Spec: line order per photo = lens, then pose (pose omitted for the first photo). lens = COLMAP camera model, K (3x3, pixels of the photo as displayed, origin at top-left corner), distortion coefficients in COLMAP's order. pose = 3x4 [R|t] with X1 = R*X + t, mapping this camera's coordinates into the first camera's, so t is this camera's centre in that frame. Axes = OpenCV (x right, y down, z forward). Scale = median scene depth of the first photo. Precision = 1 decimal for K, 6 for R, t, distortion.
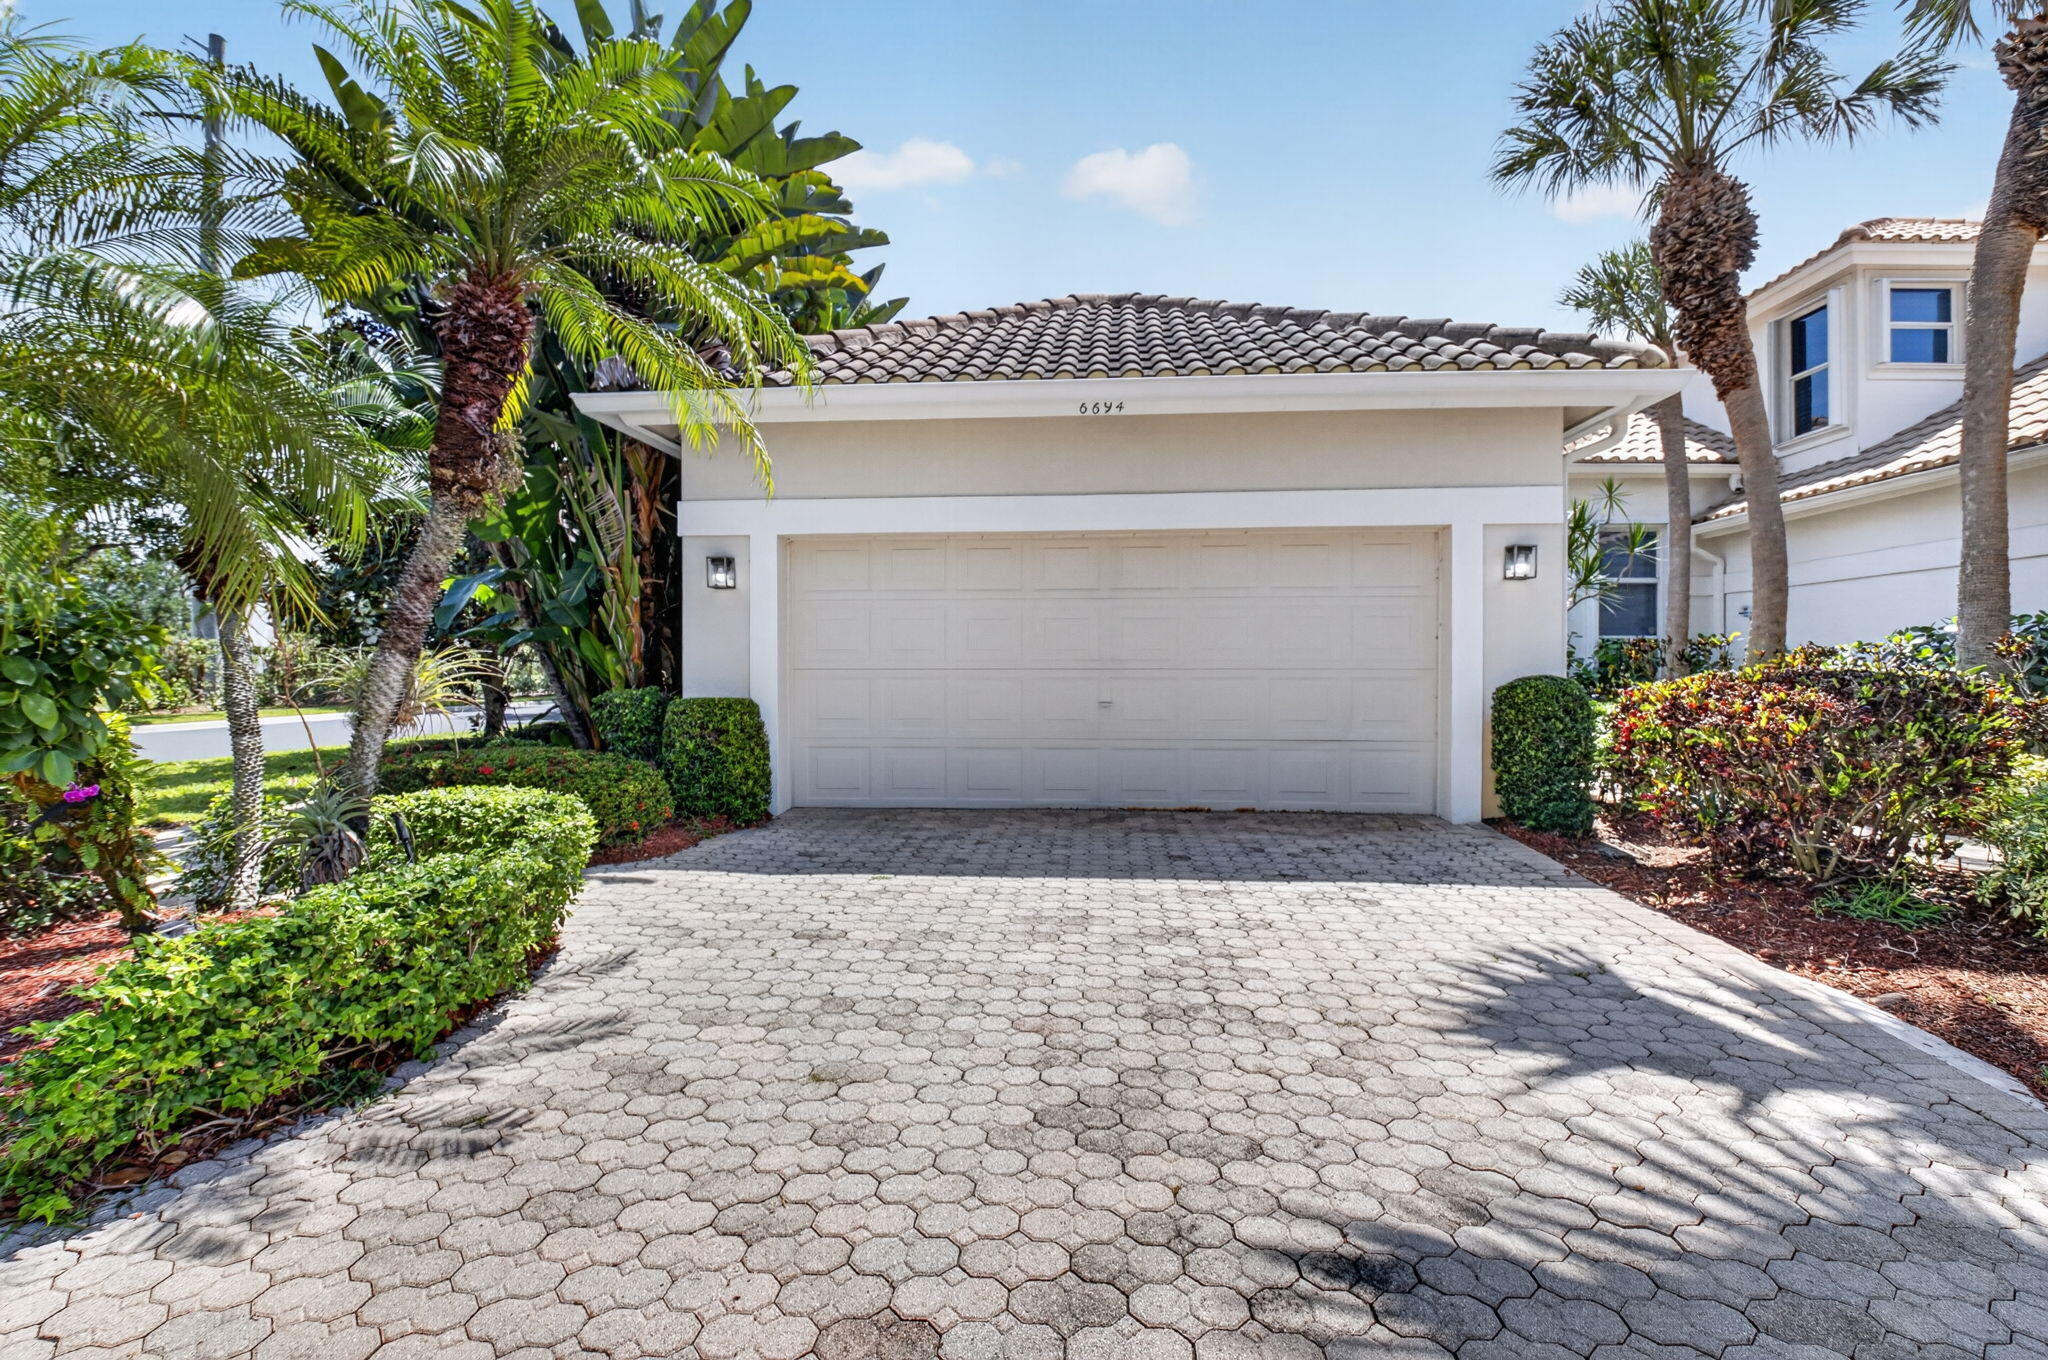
lens RADIAL K [[910.2, 0, 1028.3], [0, 910.2, 661.0], [0, 0, 1]] dist [0.020436, -0.025912]
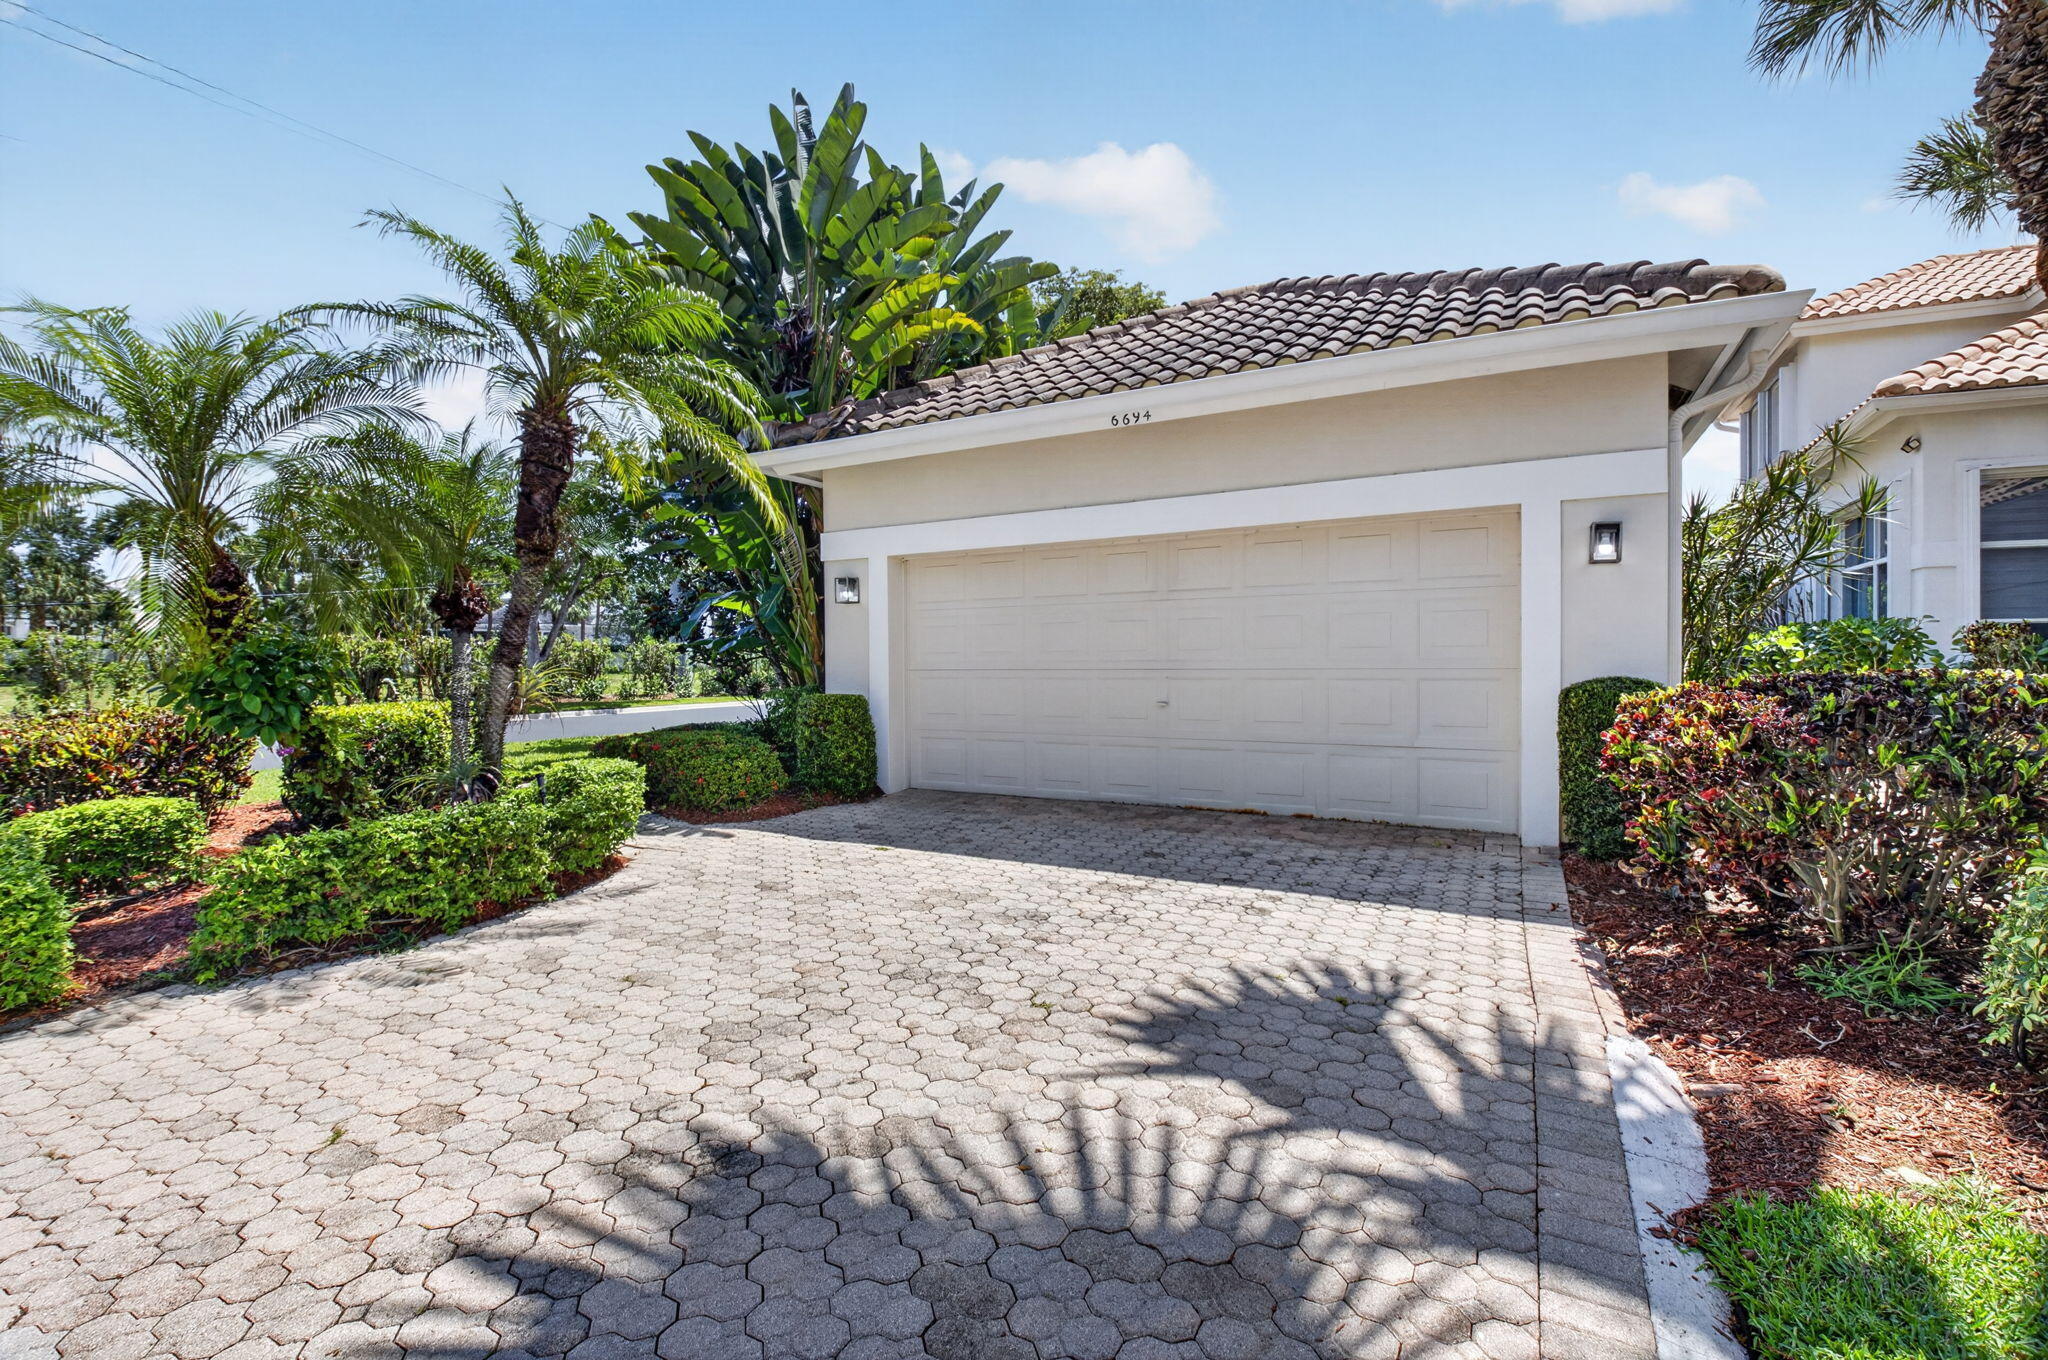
lens RADIAL K [[910.2, 0, 1028.3], [0, 910.2, 661.0], [0, 0, 1]] dist [0.020436, -0.025912]
pose [[0.907881, -0.006460, -0.419177, 0.669761], [0.010813, 0.999909, 0.008009, -0.018653], [0.419088, -0.011804, 0.907869, 0.009940]]
